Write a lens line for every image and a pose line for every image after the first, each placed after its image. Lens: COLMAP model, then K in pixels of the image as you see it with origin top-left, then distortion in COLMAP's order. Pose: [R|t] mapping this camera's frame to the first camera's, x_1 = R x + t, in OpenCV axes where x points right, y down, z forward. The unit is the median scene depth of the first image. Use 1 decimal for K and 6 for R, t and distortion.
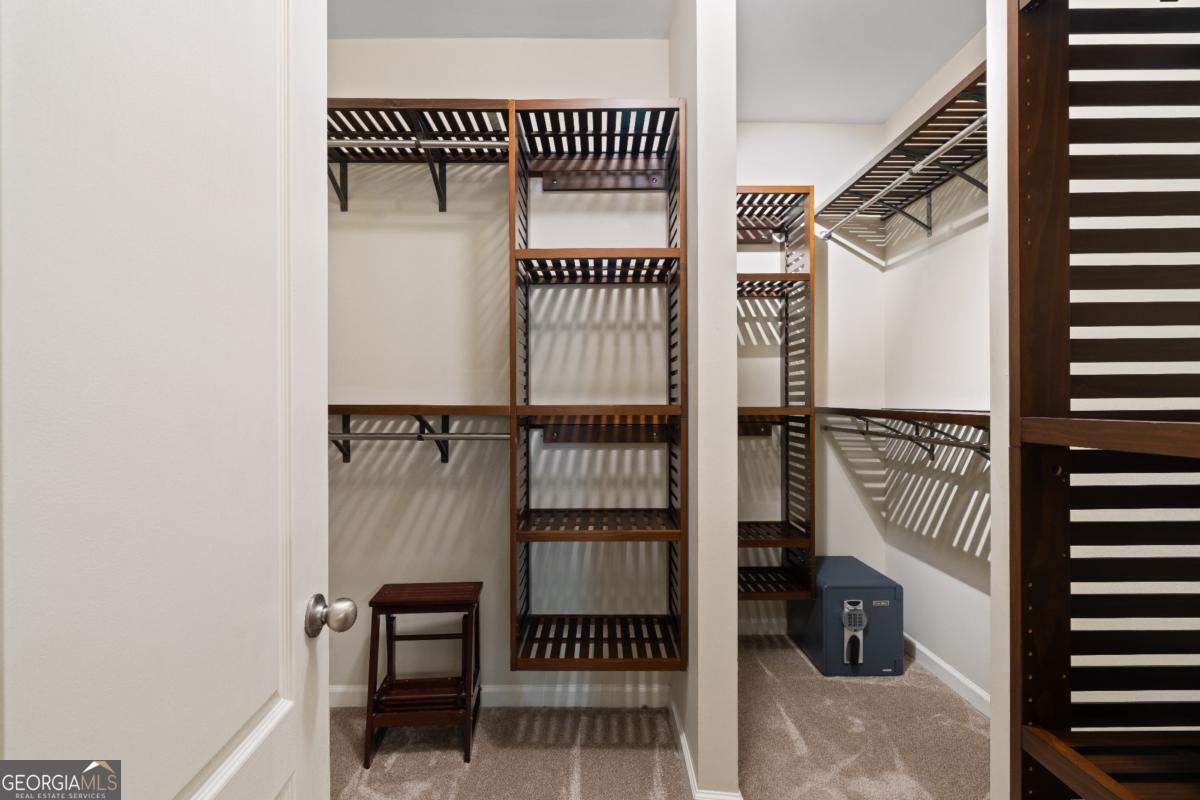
lens RADIAL K [[555.8, 0, 600.0], [0, 555.8, 400.0], [0, 0, 1]] dist [0.001331, 0.000435]
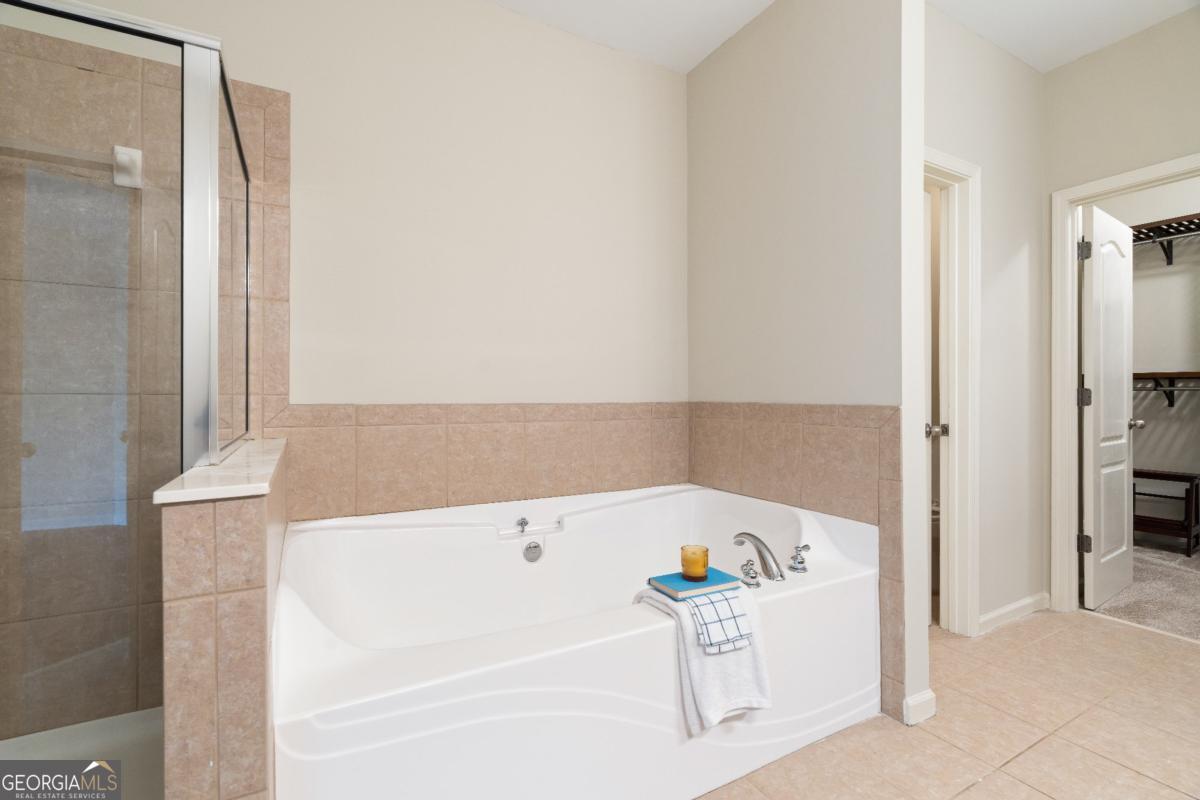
lens RADIAL K [[555.8, 0, 600.0], [0, 555.8, 400.0], [0, 0, 1]] dist [0.001331, 0.000435]
pose [[0.500115, 0.002093, -0.865956, 0.353568], [0.007126, 0.999953, 0.006533, 0.070241], [0.865930, -0.009438, 0.500077, -1.491791]]
